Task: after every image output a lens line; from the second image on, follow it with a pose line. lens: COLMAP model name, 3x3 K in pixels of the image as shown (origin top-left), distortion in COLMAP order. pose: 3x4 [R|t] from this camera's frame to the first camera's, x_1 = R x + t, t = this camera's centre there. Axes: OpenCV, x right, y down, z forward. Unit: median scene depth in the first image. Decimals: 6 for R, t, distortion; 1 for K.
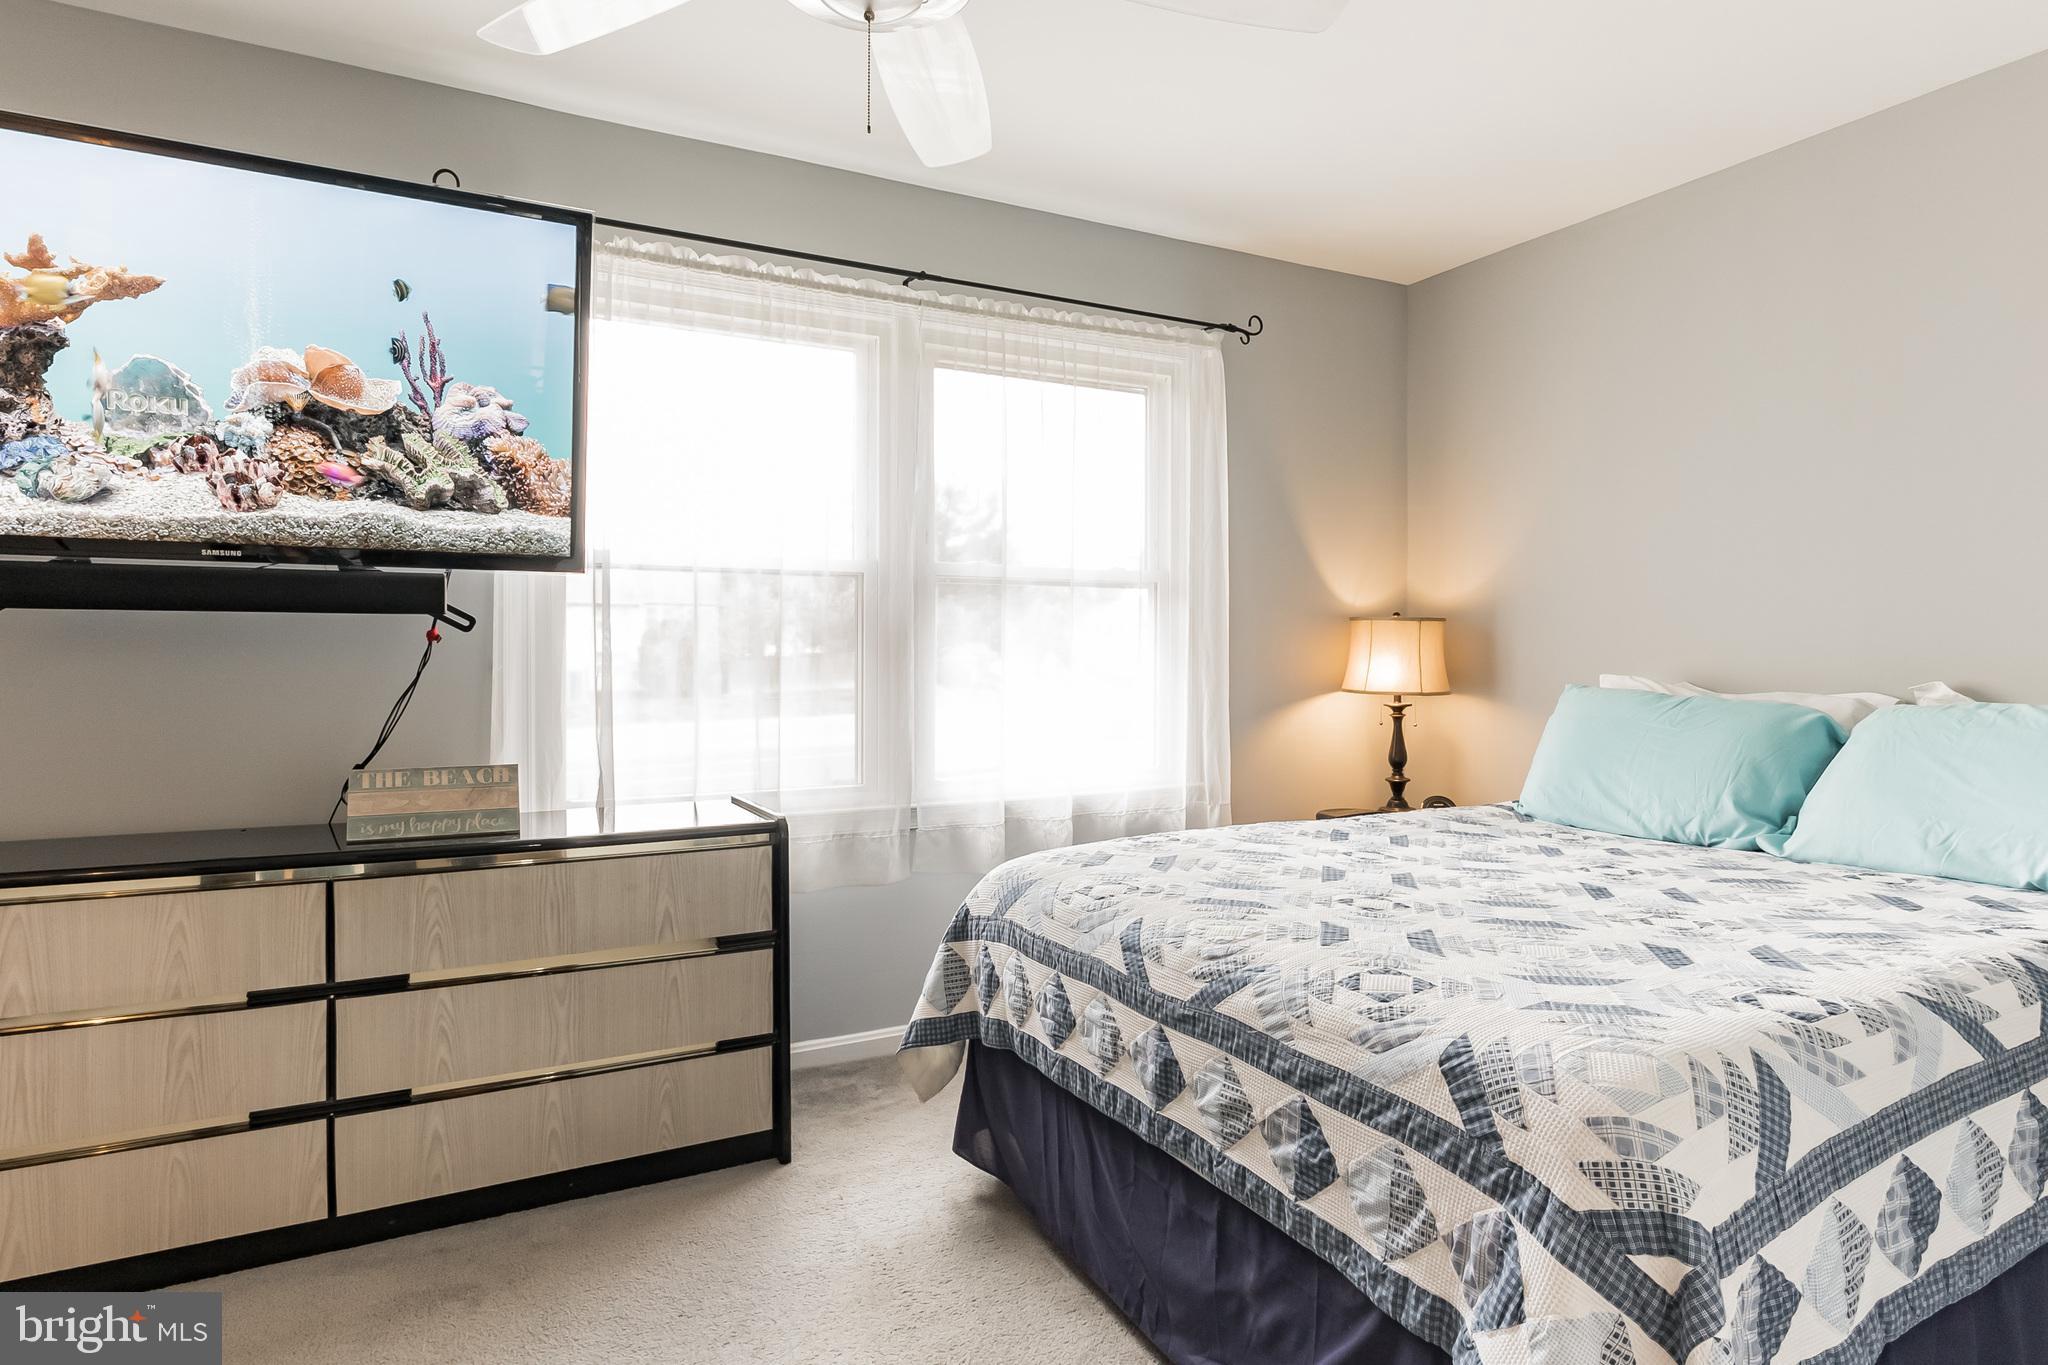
lens RADIAL K [[1111.1, 0, 1024.0], [0, 1111.1, 682.5], [0, 0, 1]] dist [-0.003658, 0.000100]
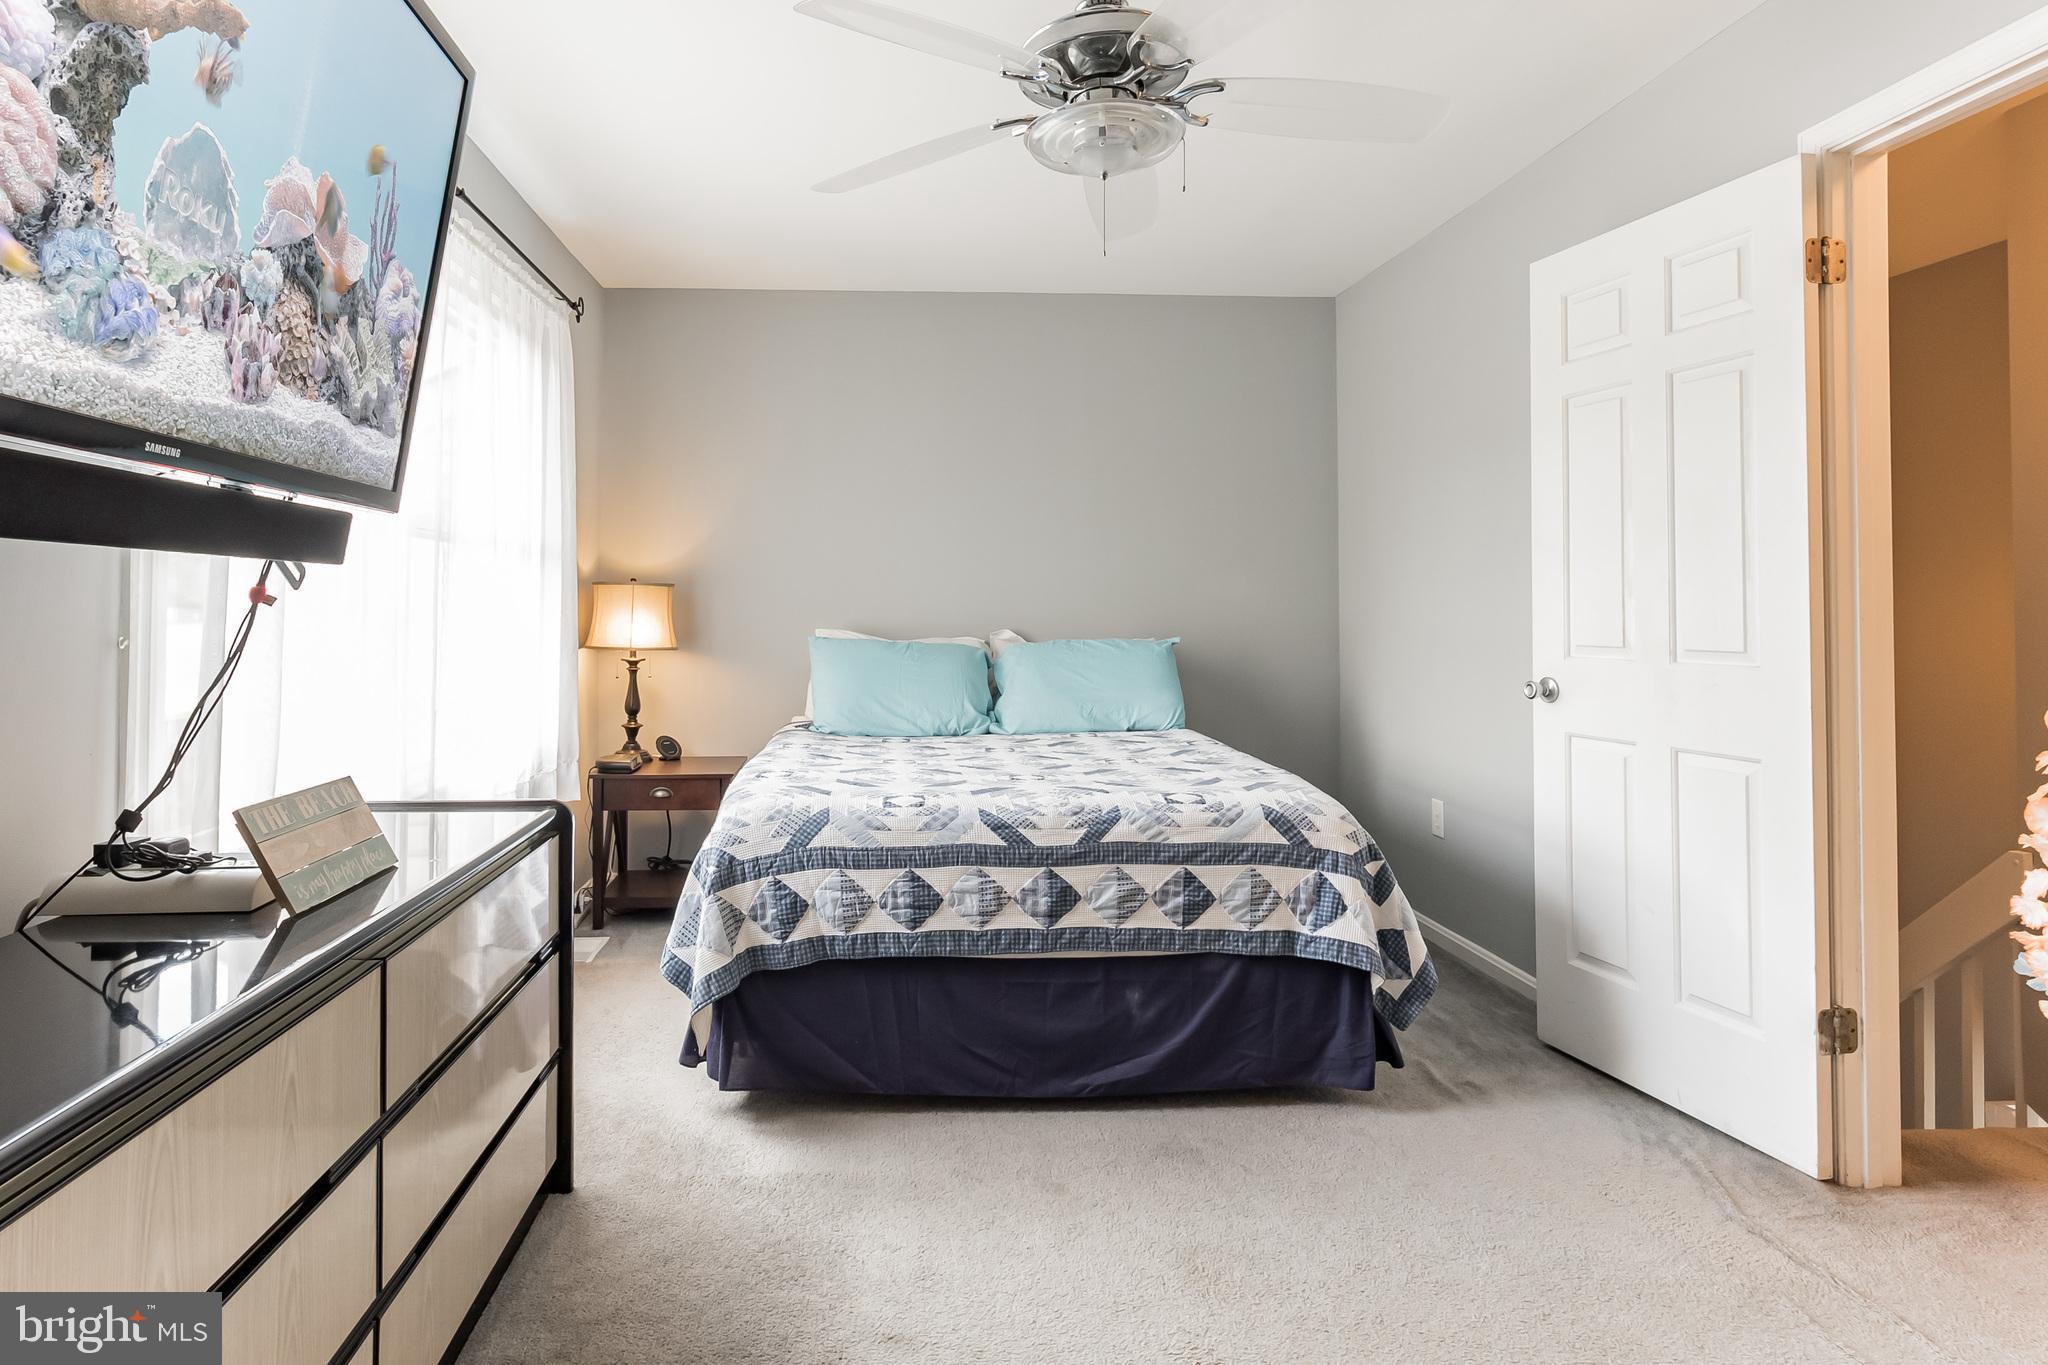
lens RADIAL K [[1058.8, 0, 1024.7], [0, 1058.8, 578.4], [0, 0, 1]] dist [0.001909, 0.000168]
pose [[0.445720, 0.024817, 0.894828, -1.148189], [0.026094, 0.998831, -0.040698, -0.020825], [-0.894792, 0.041490, 0.444551, 0.378918]]
